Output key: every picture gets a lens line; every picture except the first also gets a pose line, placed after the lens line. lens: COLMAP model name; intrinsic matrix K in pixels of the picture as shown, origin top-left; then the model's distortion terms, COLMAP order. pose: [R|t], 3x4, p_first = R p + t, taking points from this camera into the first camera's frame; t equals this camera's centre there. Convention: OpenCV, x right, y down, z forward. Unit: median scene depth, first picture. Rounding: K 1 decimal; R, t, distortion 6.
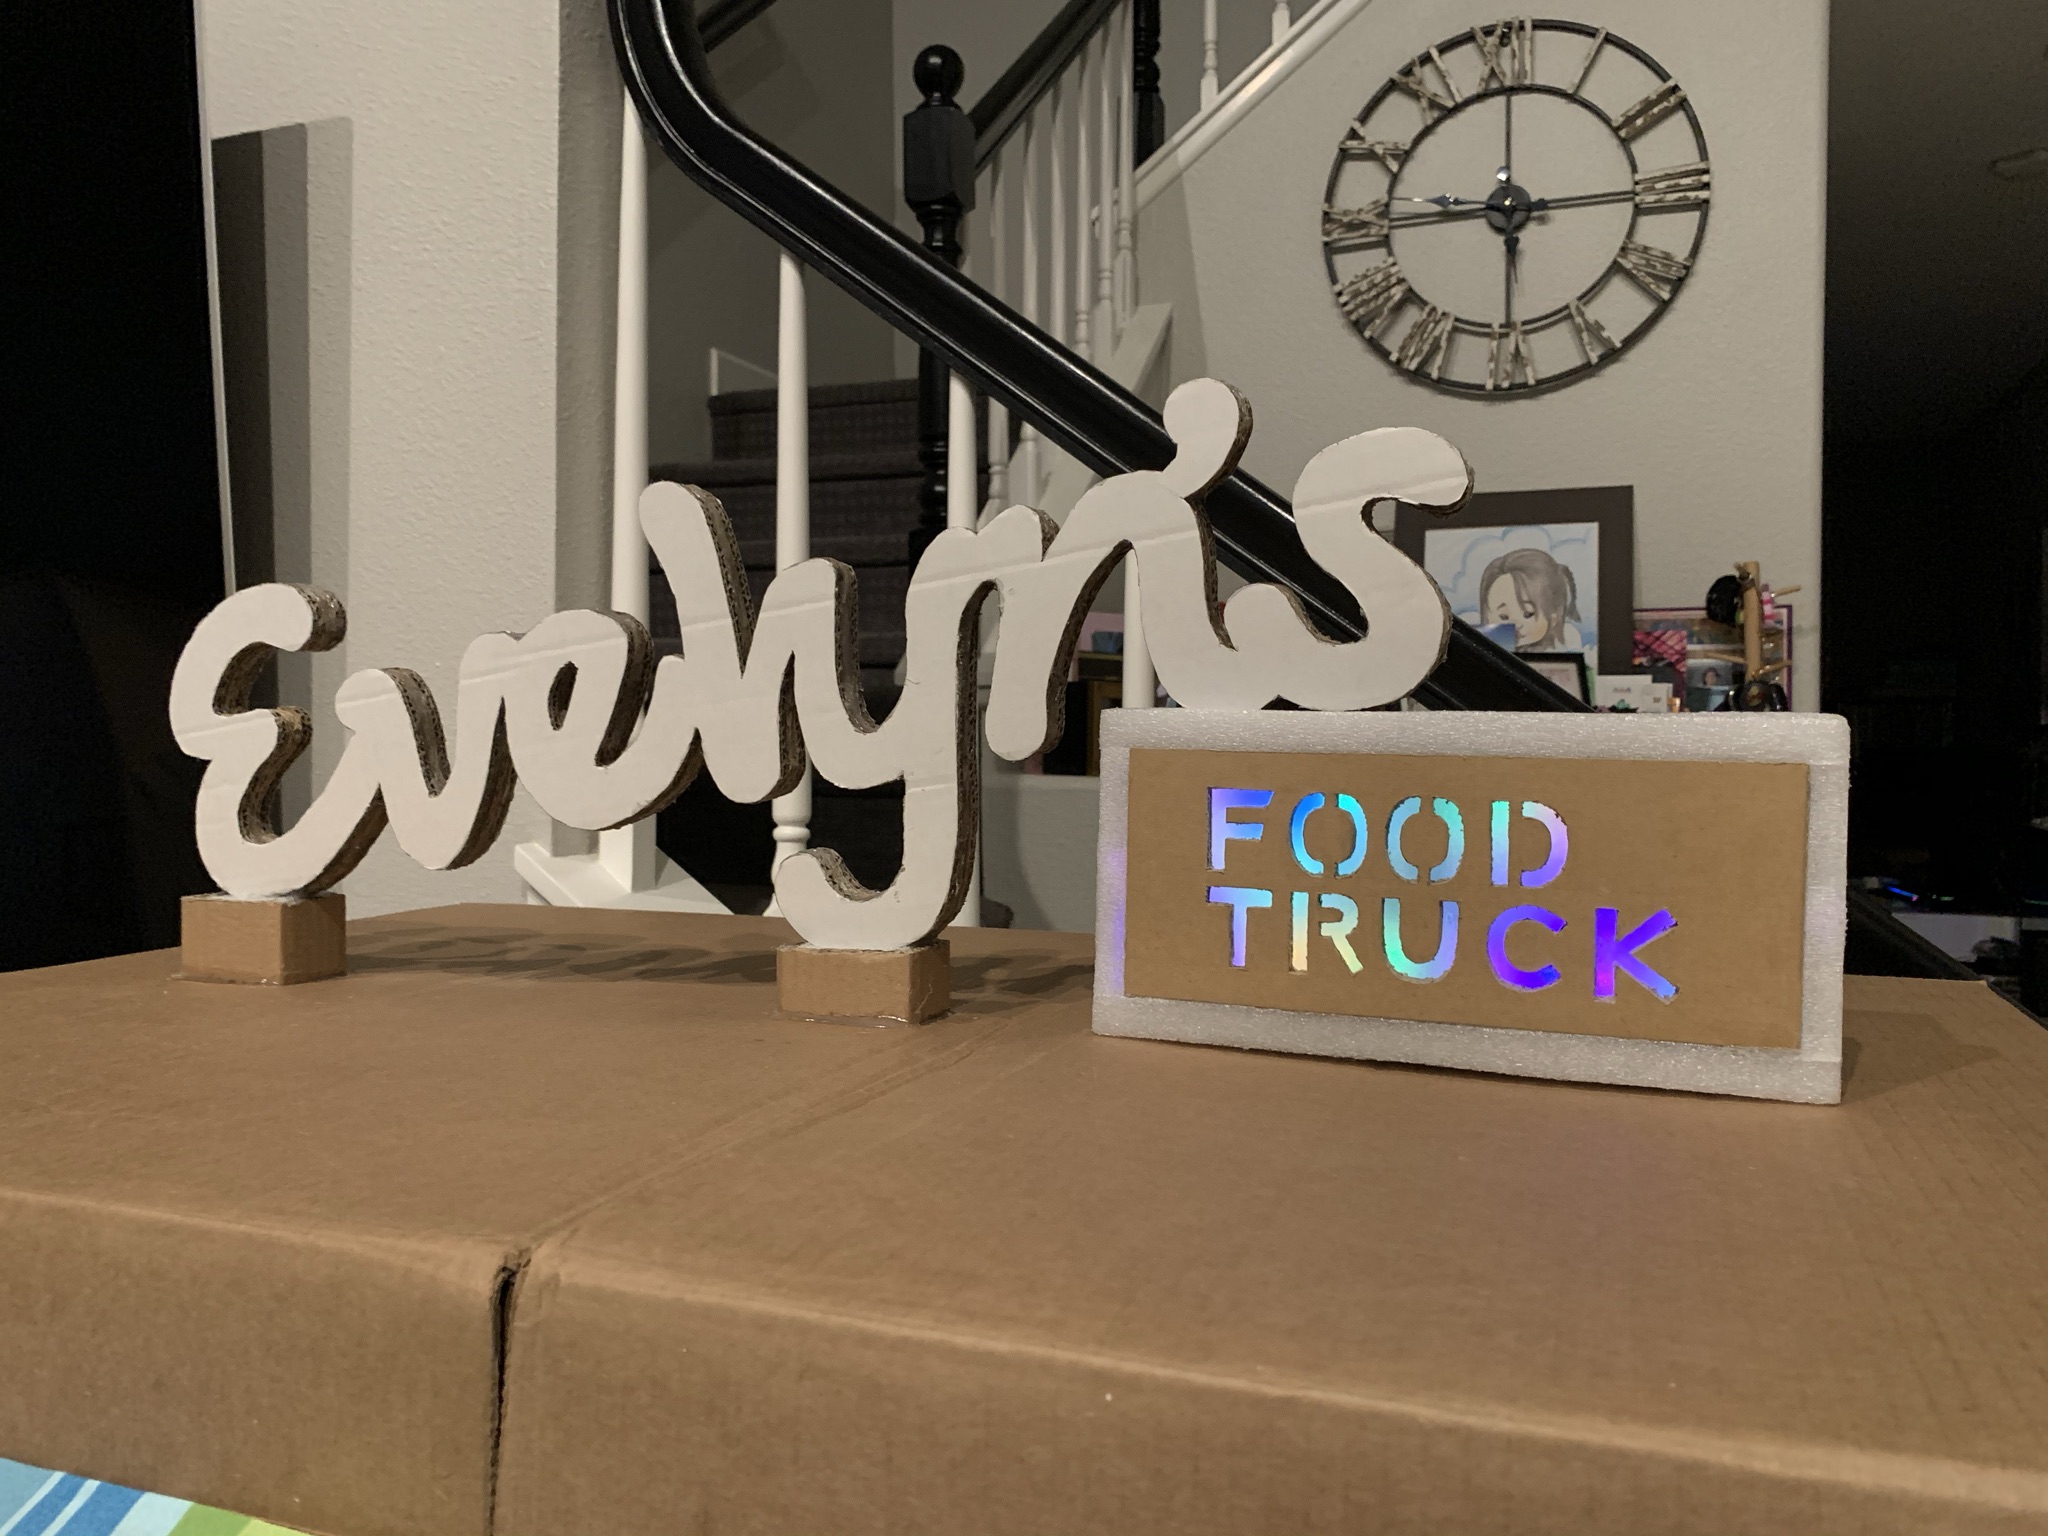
lens RADIAL K [[1598.6, 0, 1024.3], [0, 1598.6, 738.6], [0, 0, 1]] dist [0.019573, -0.003334]
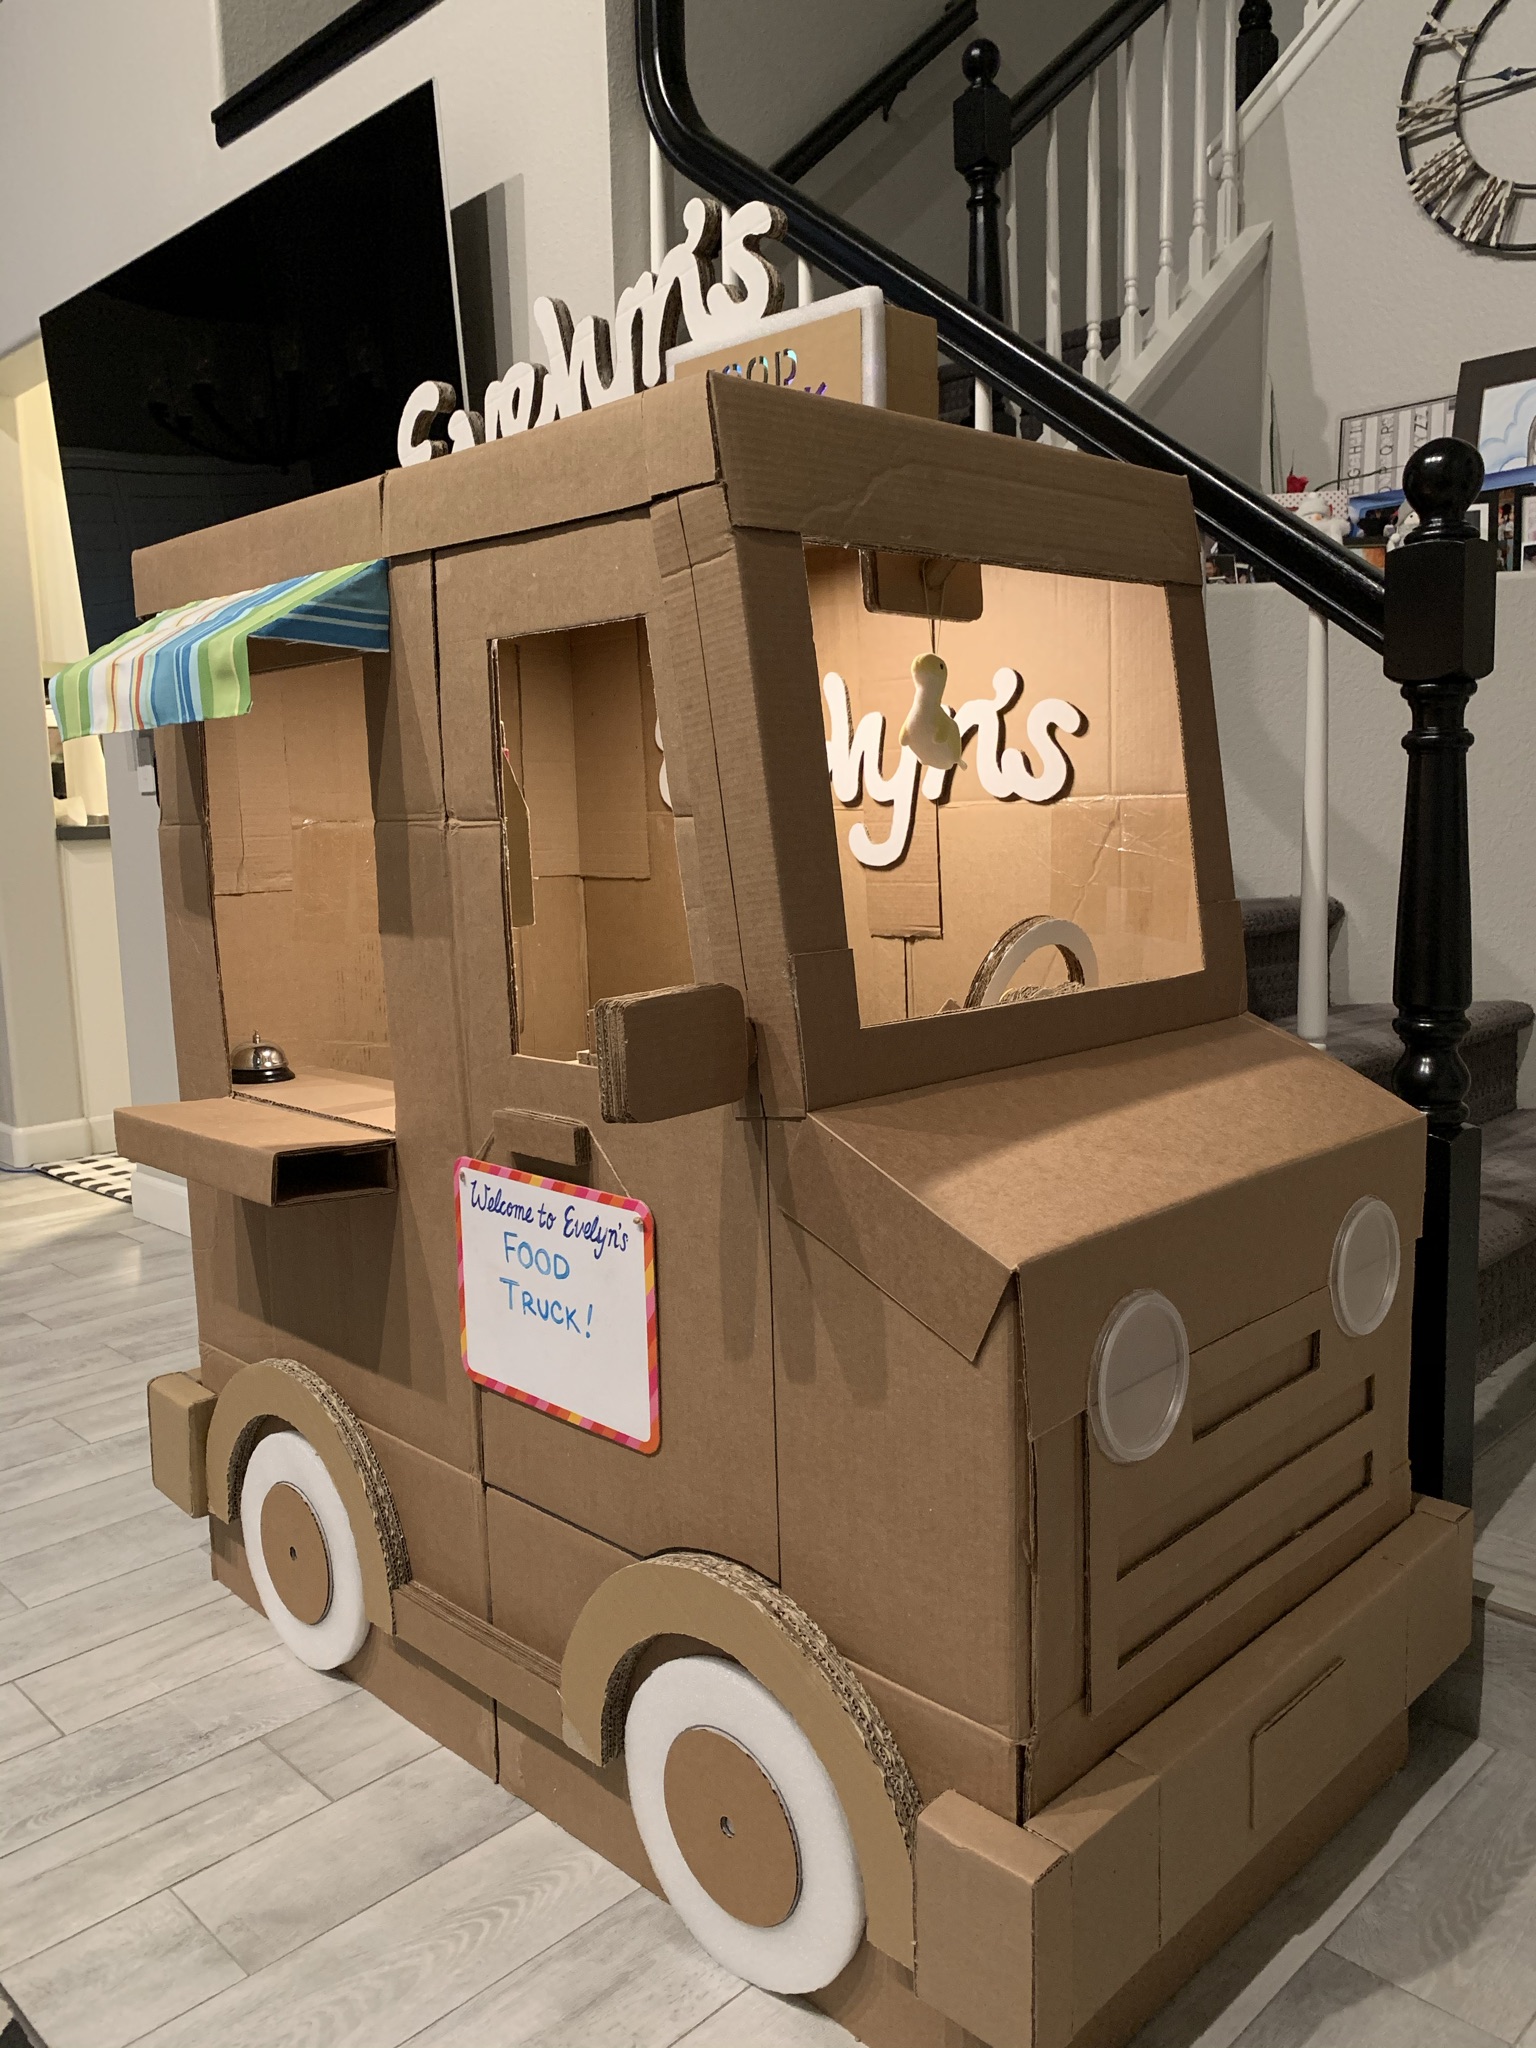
lens RADIAL K [[1598.6, 0, 768.0], [0, 1598.6, 1024.0], [0, 0, 1]] dist [0.019573, -0.003334]
pose [[0.905284, 0.025526, -0.424040, 0.292740], [0.028585, 0.992270, 0.120757, 0.165907], [0.423844, -0.121440, 0.897557, -0.292661]]
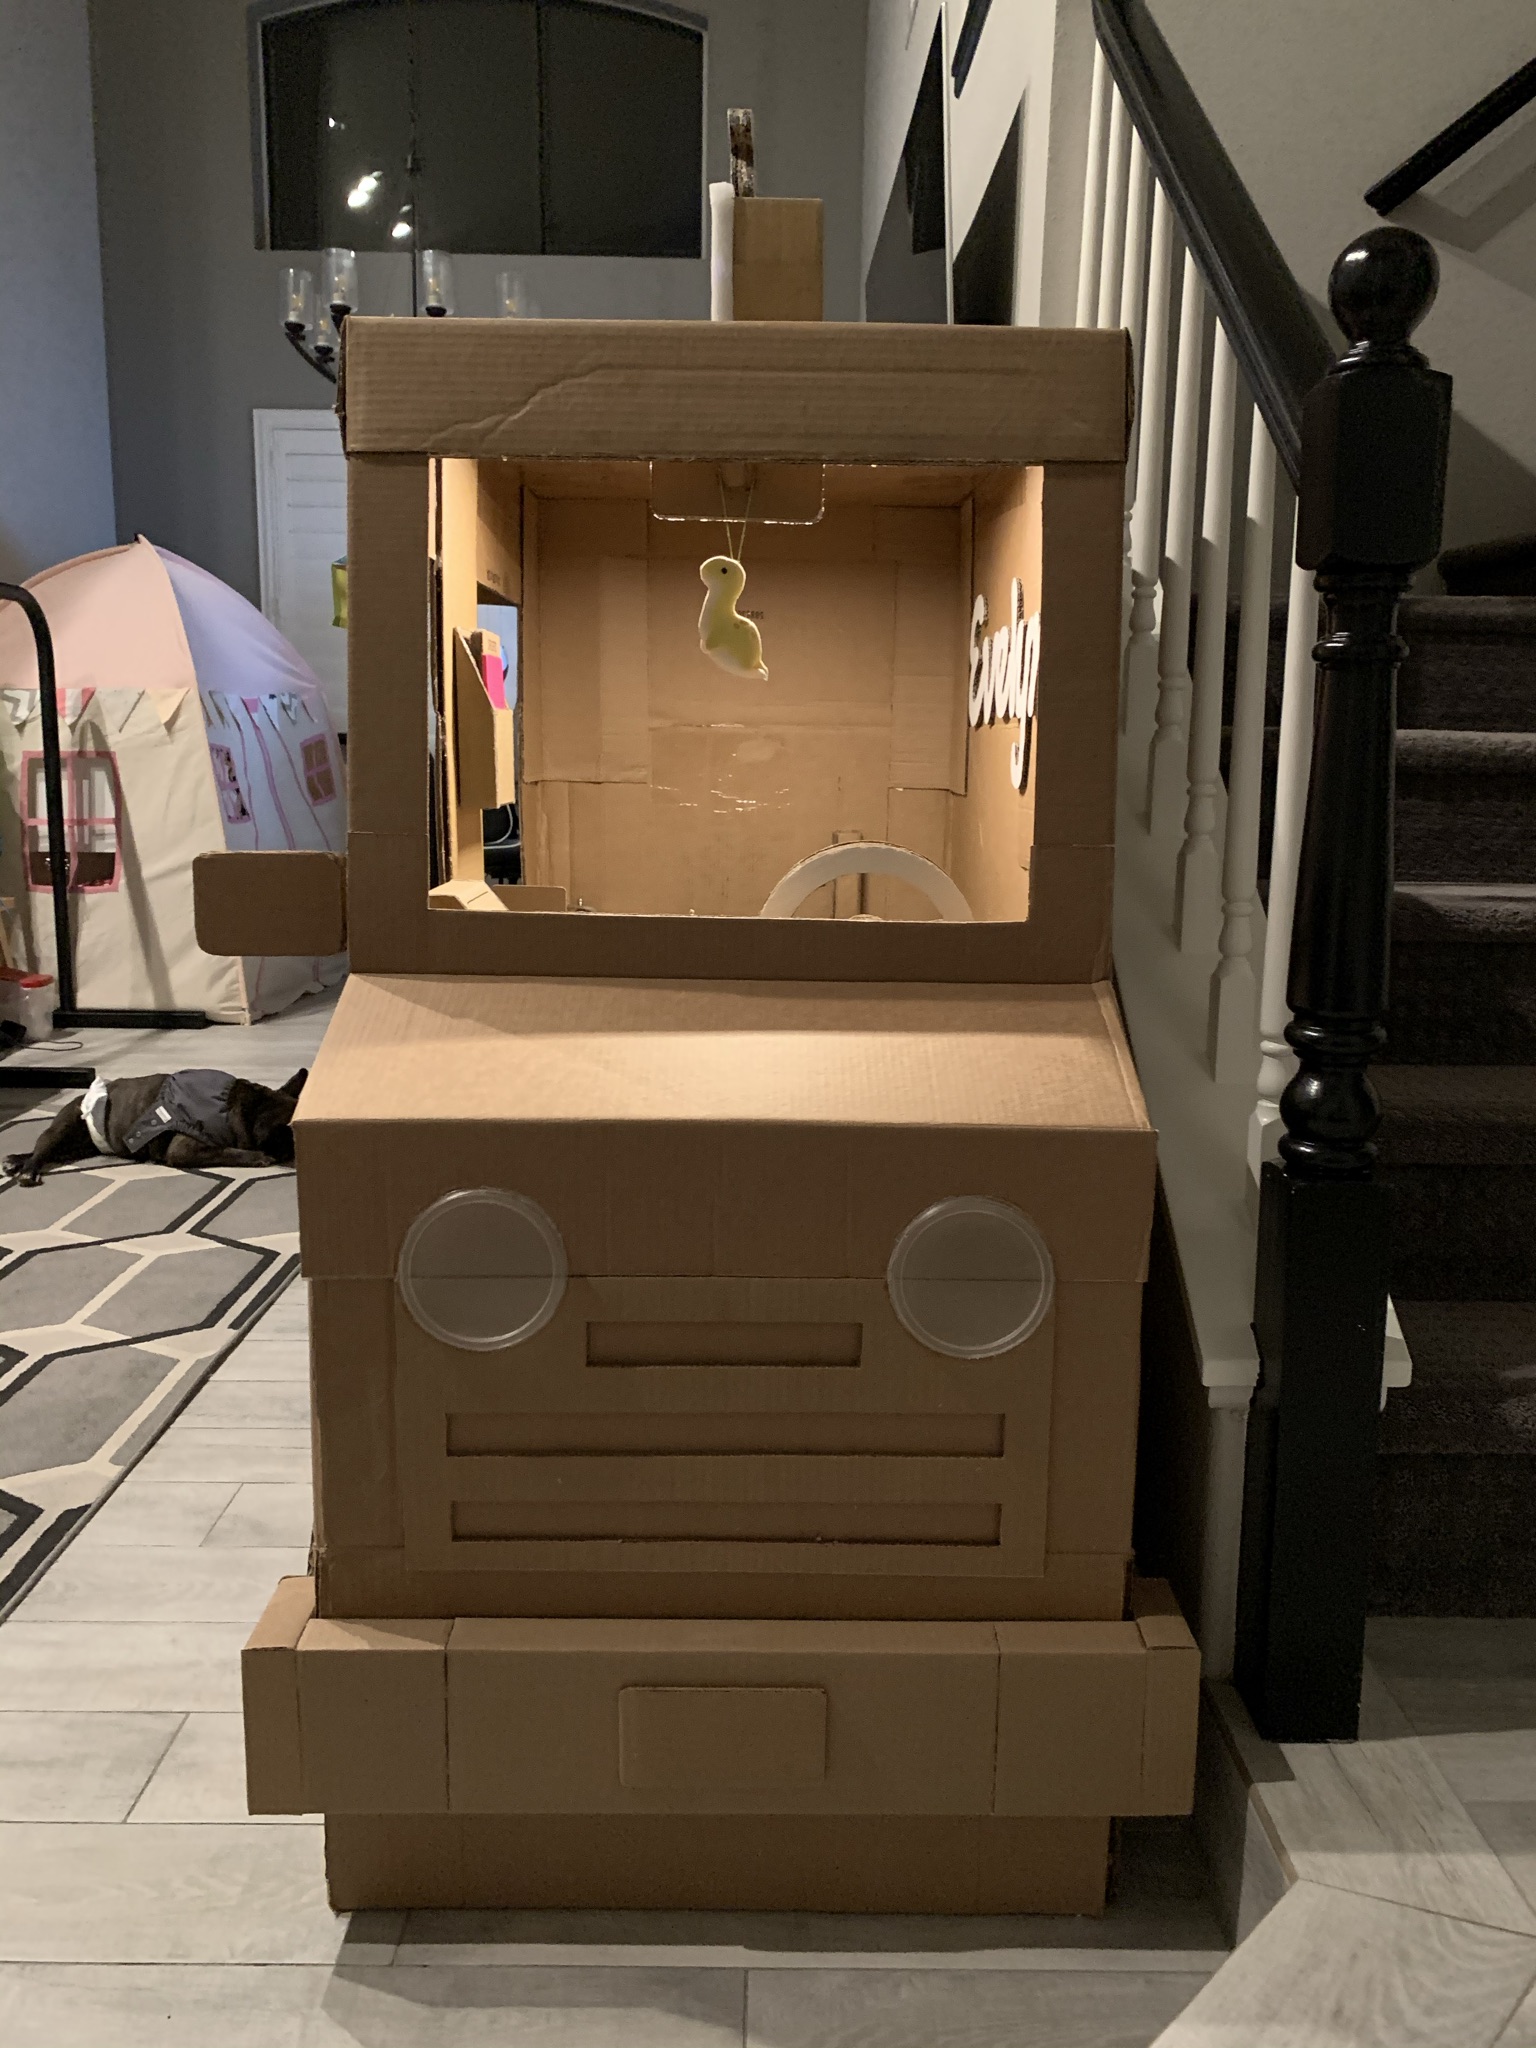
lens RADIAL K [[1598.6, 0, 768.0], [0, 1598.6, 1024.0], [0, 0, 1]] dist [0.019573, -0.003334]
pose [[0.344435, 0.161865, -0.924751, 0.612388], [-0.031096, 0.986451, 0.161083, 0.174699], [0.938295, -0.026727, 0.344801, 0.034415]]
